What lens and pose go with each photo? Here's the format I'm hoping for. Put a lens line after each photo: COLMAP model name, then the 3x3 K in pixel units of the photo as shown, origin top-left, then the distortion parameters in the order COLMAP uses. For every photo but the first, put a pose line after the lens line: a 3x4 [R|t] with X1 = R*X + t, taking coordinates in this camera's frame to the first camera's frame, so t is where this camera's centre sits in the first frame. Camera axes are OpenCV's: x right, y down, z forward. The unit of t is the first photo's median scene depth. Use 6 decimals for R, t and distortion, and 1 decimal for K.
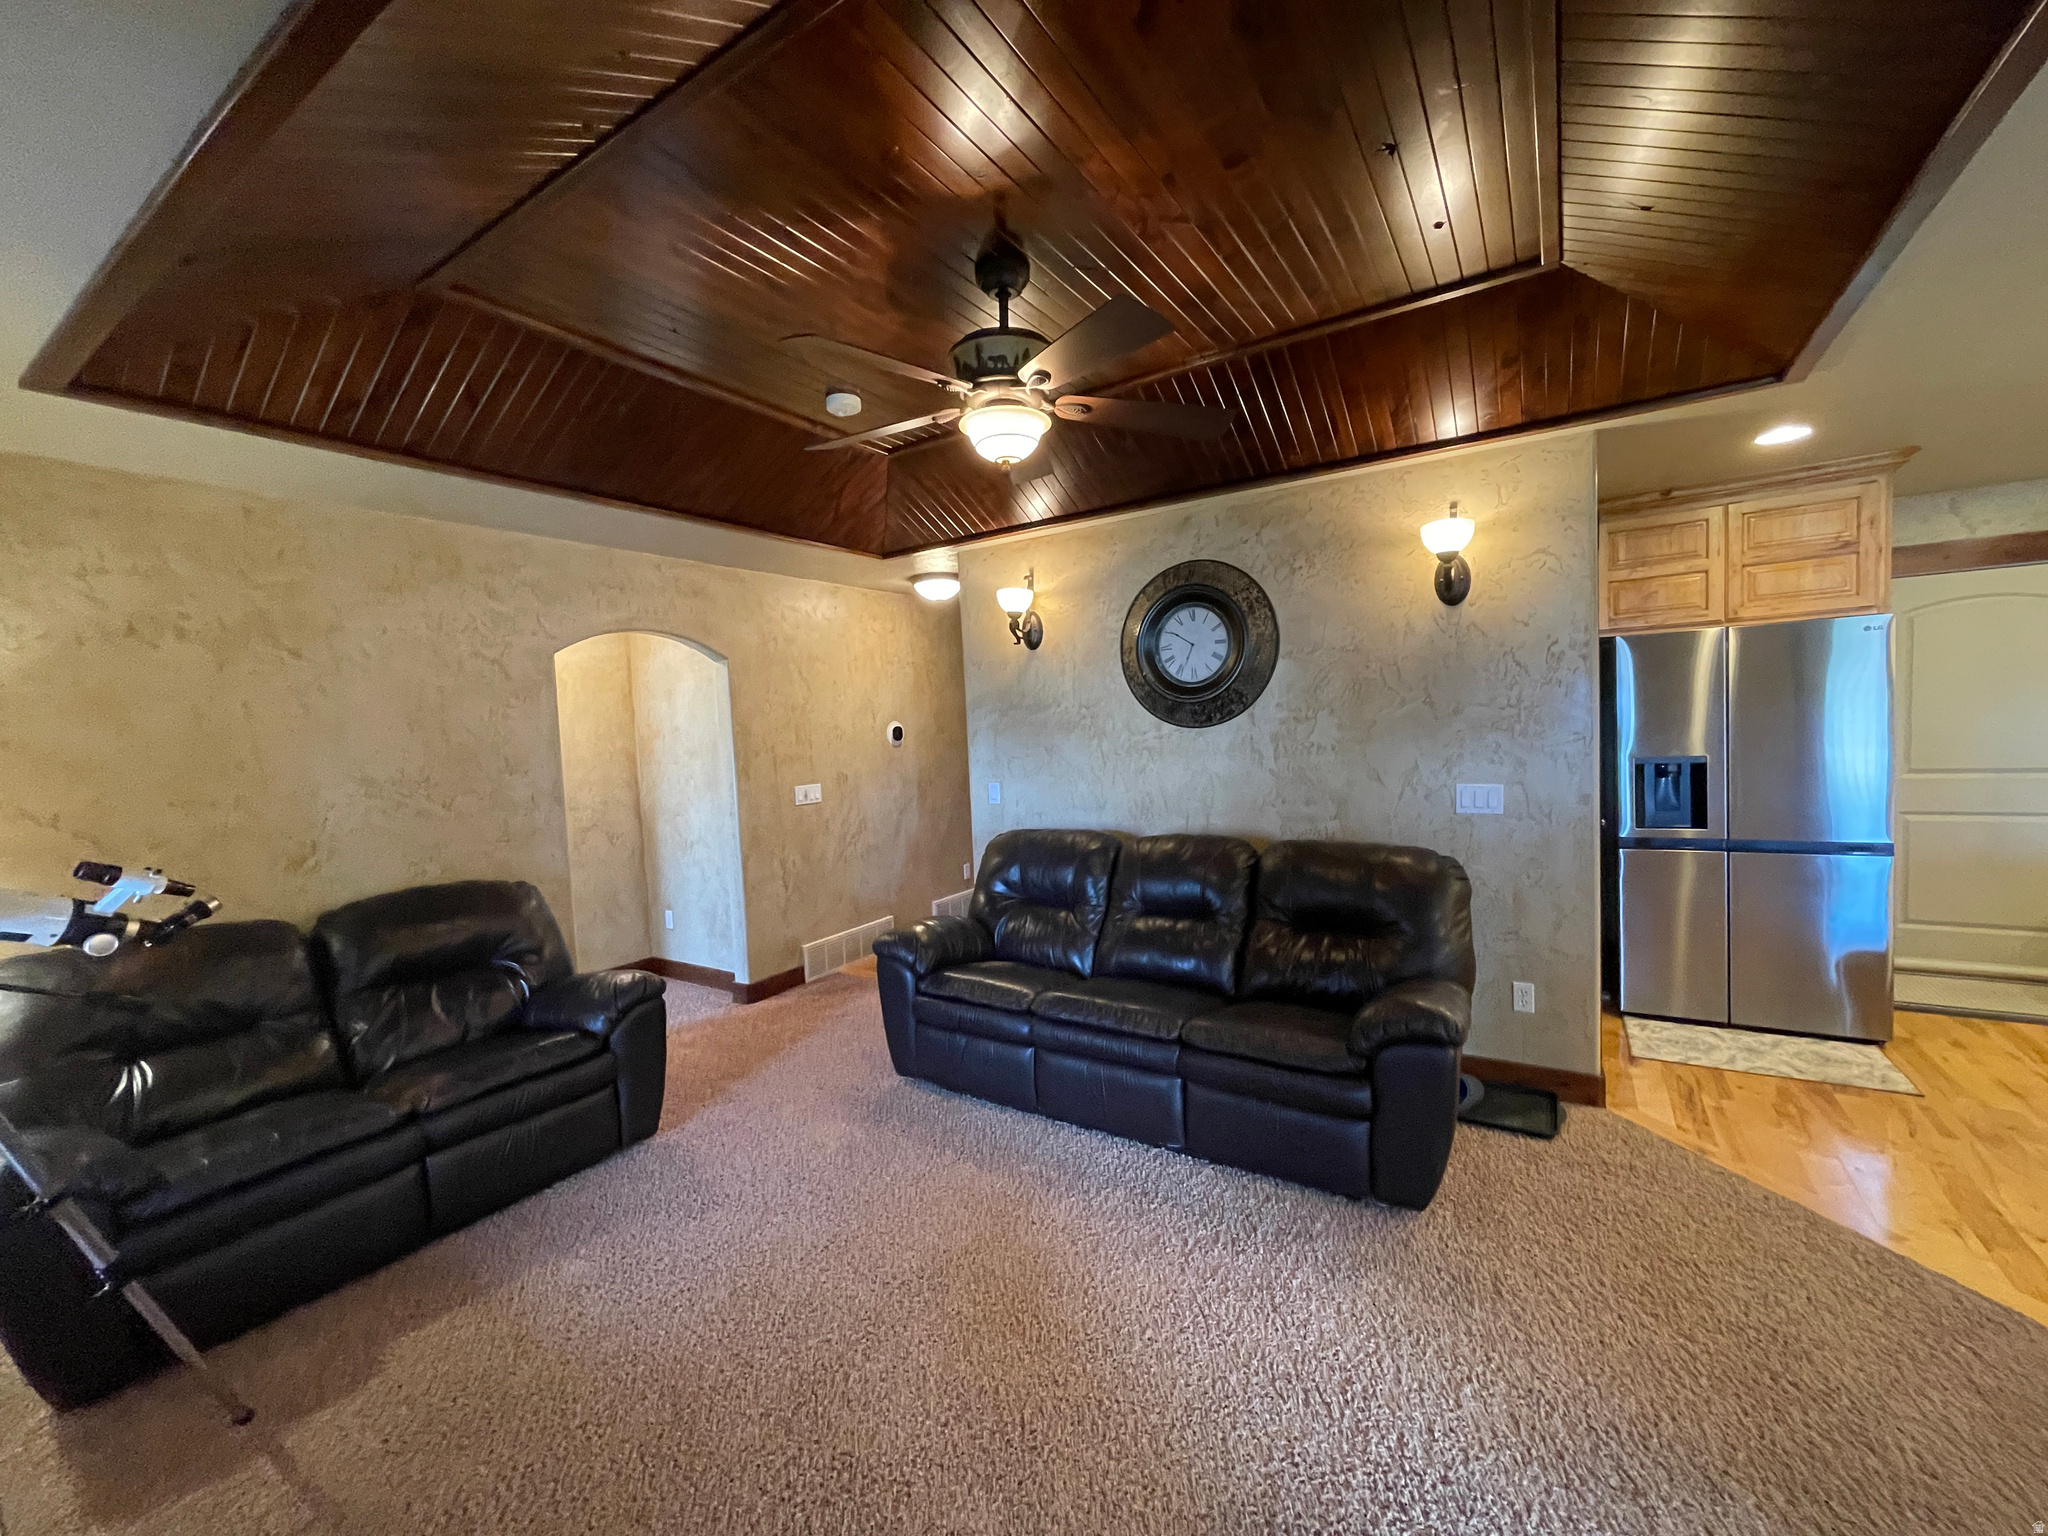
lens RADIAL K [[823.8, 0, 1035.3], [0, 823.8, 768.0], [0, 0, 1]] dist [0.000418, -0.000196]
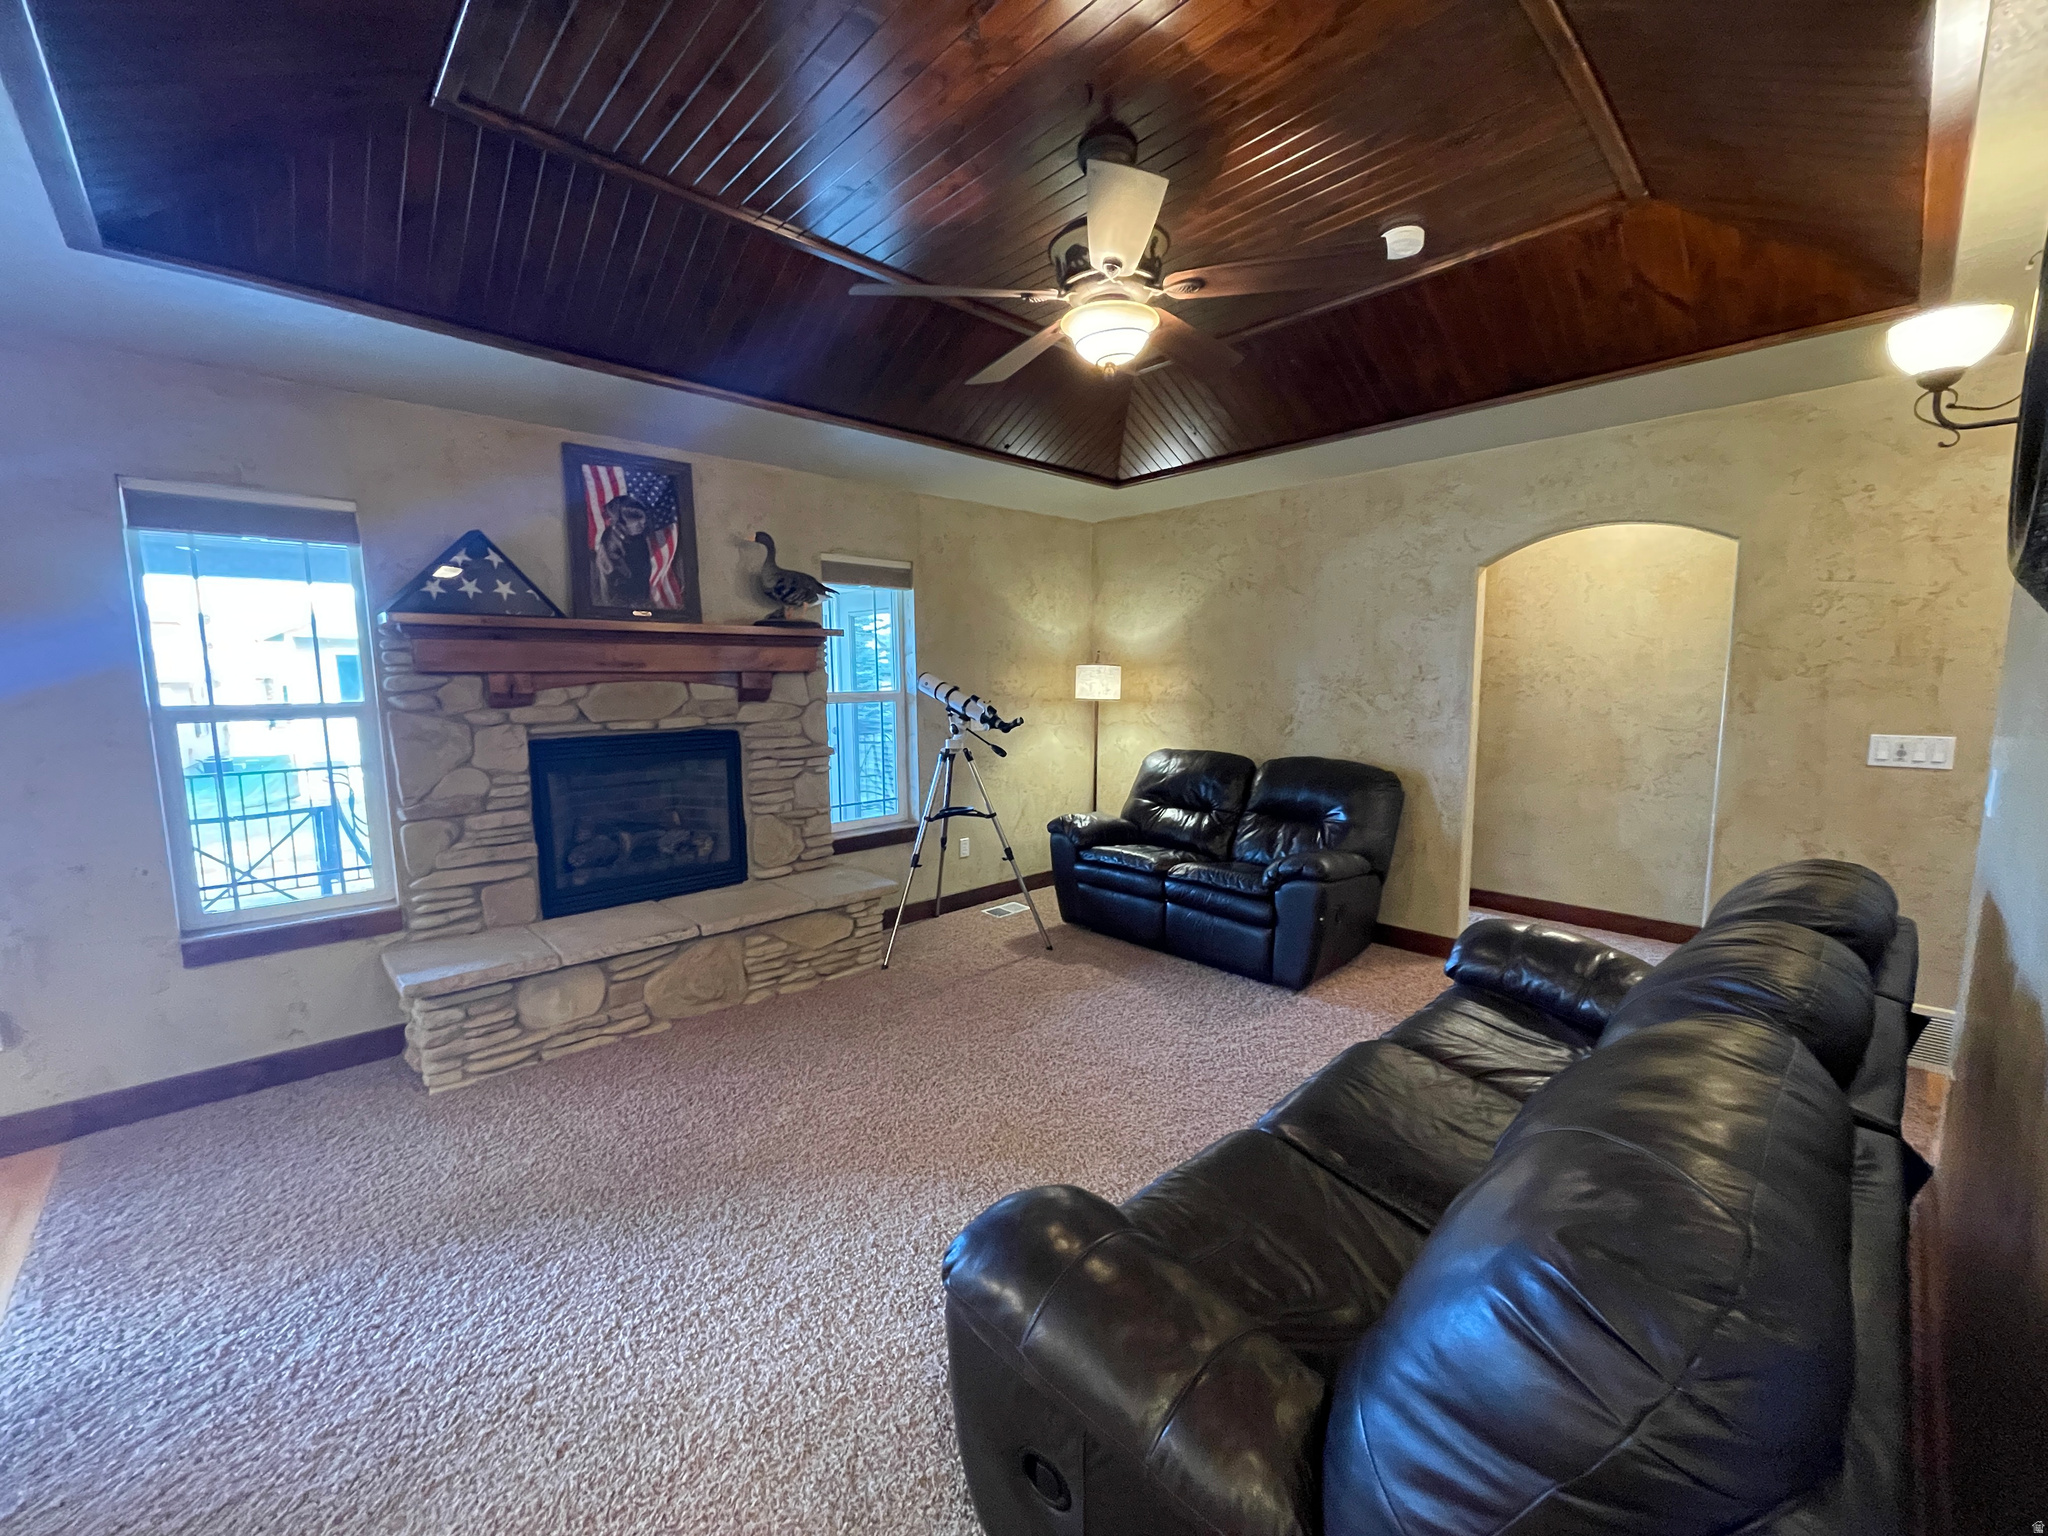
lens RADIAL K [[823.8, 0, 1020.3], [0, 823.8, 770.4], [0, 0, 1]] dist [0.000418, -0.000196]
pose [[-0.240307, 0.158814, -0.957617, 0.601478], [-0.034018, 0.984542, 0.171815, -0.046208], [0.970101, 0.073864, -0.231190, 0.726909]]
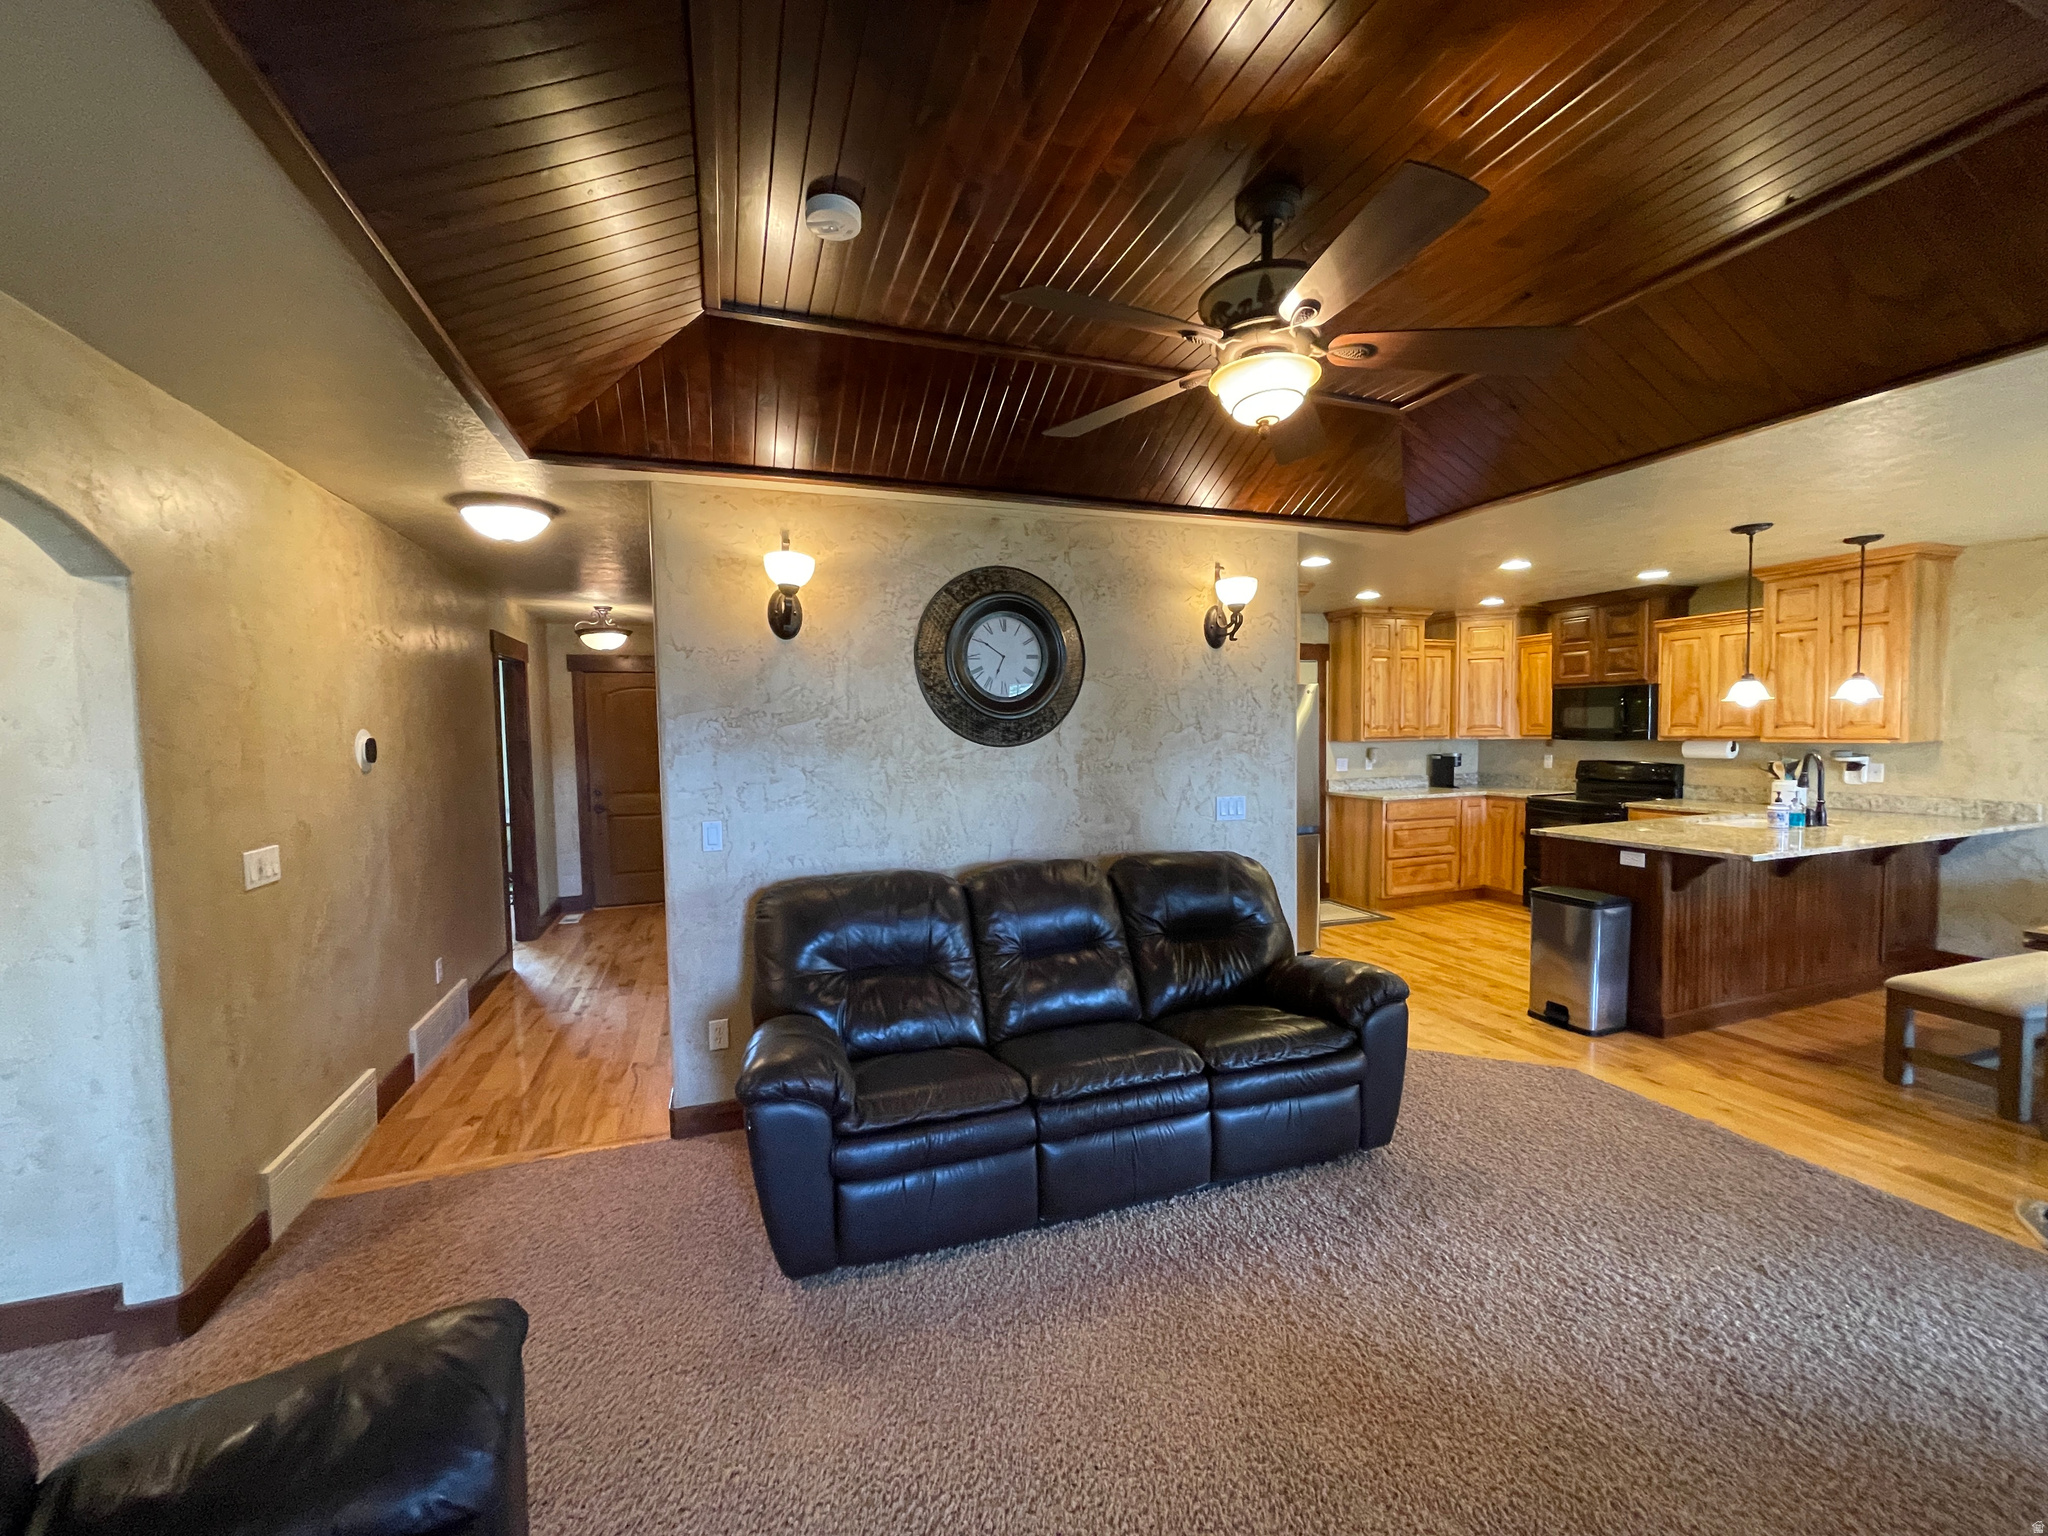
lens RADIAL K [[823.8, 0, 1028.2], [0, 823.8, 766.1], [0, 0, 1]] dist [0.000418, -0.000196]
pose [[0.607862, -0.002287, 0.794040, -0.542092], [0.028235, 0.999426, -0.018736, -0.009298], [-0.793541, 0.033809, 0.607577, 0.434296]]
